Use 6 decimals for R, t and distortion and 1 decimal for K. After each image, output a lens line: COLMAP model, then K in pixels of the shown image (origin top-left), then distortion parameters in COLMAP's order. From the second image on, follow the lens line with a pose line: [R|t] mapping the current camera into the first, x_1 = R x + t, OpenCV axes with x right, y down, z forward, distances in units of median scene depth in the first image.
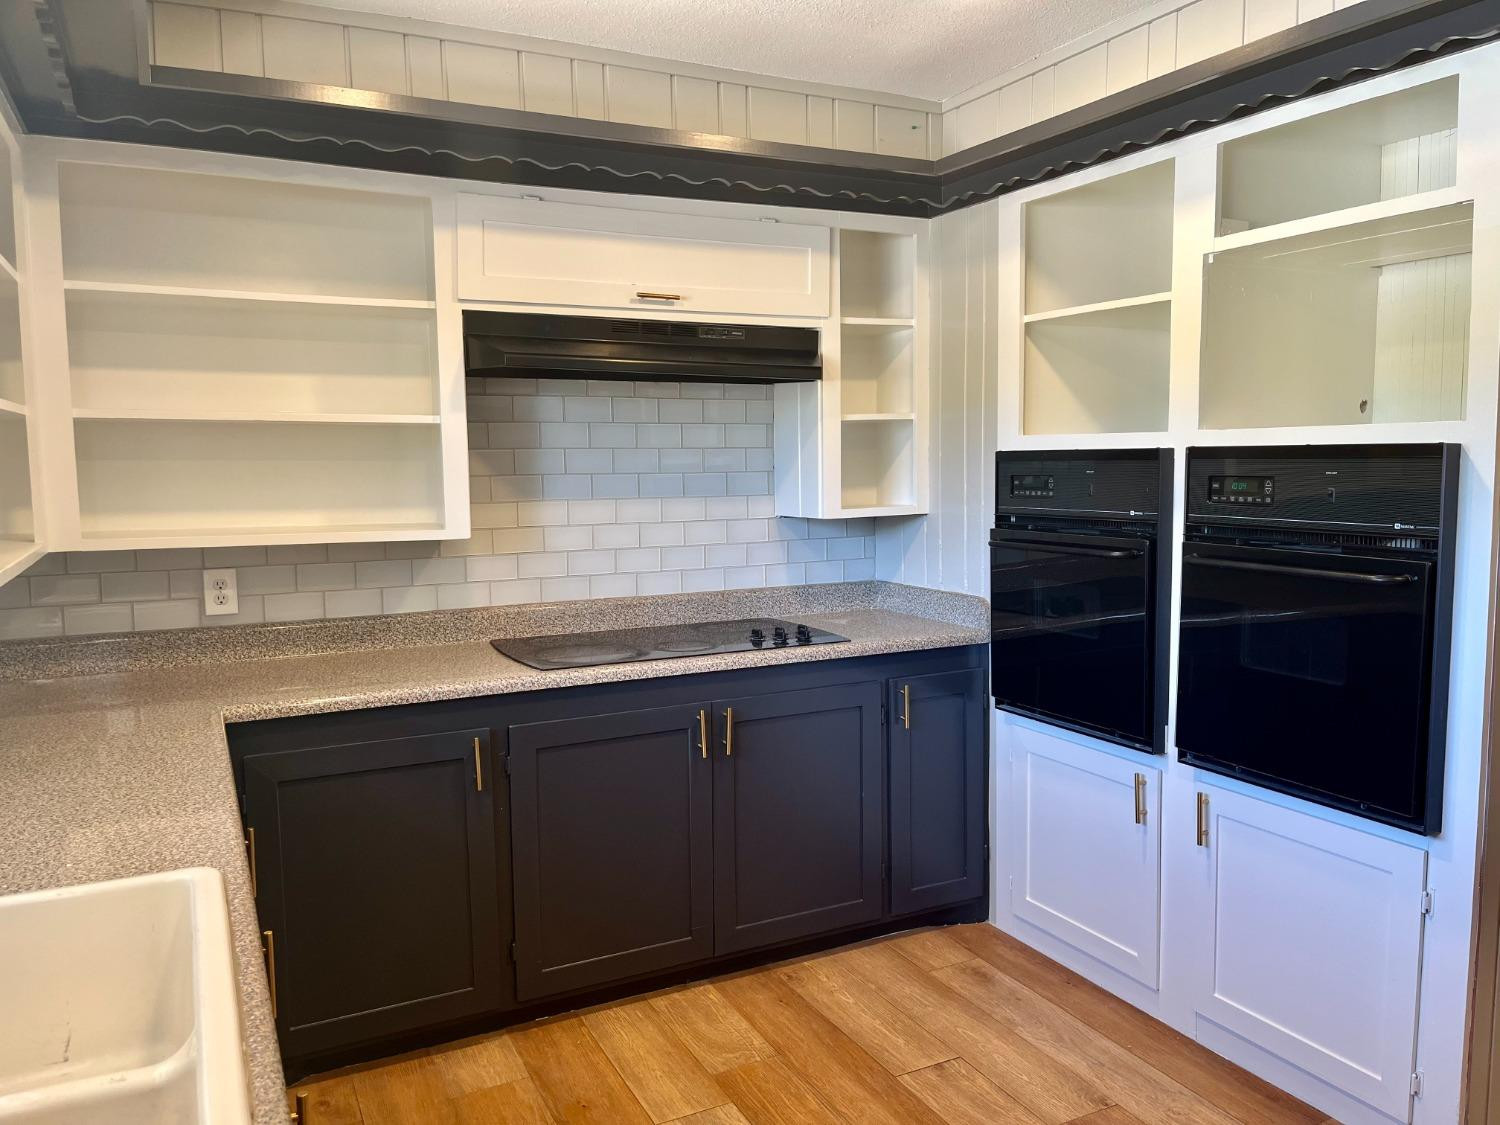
lens RADIAL K [[1144.4, 0, 758.2], [0, 1144.4, 560.9], [0, 0, 1]] dist [0.052916, -0.023838]
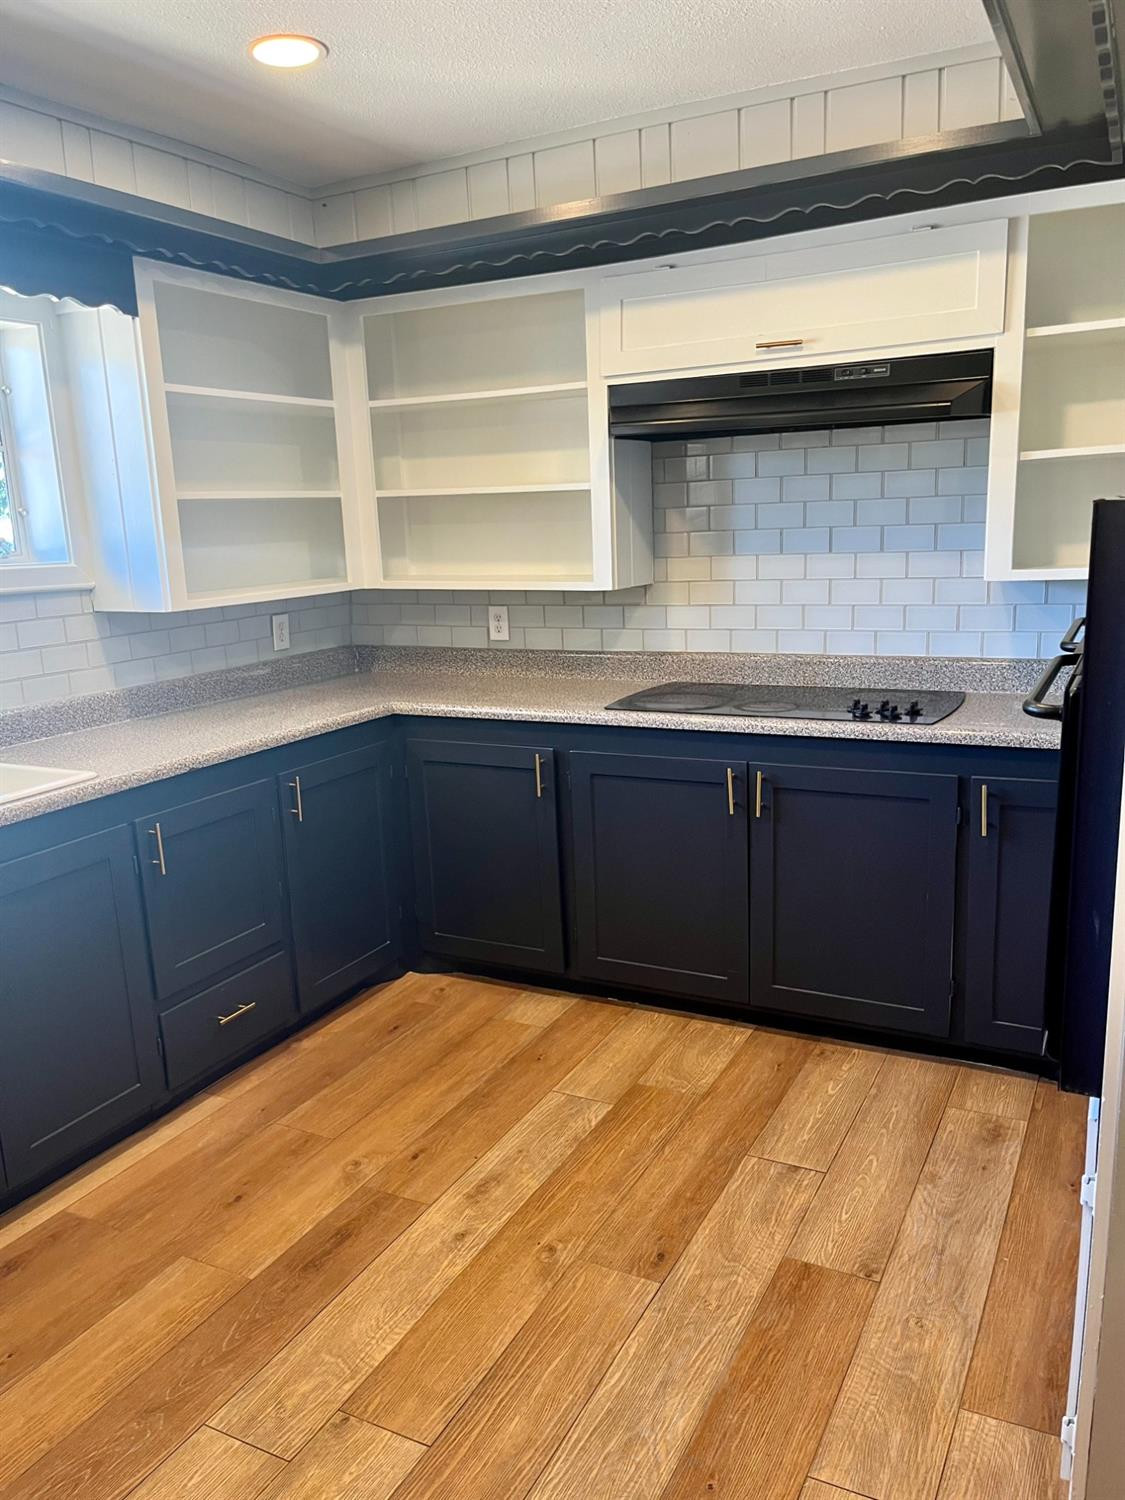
lens RADIAL K [[1144.4, 0, 571.8], [0, 1144.4, 760.7], [0, 0, 1]] dist [0.052916, -0.023838]
pose [[0.584833, 0.159724, -0.795273, 0.667640], [-0.042393, 0.985100, 0.166674, -0.040665], [0.810045, -0.063763, 0.582890, 0.280792]]
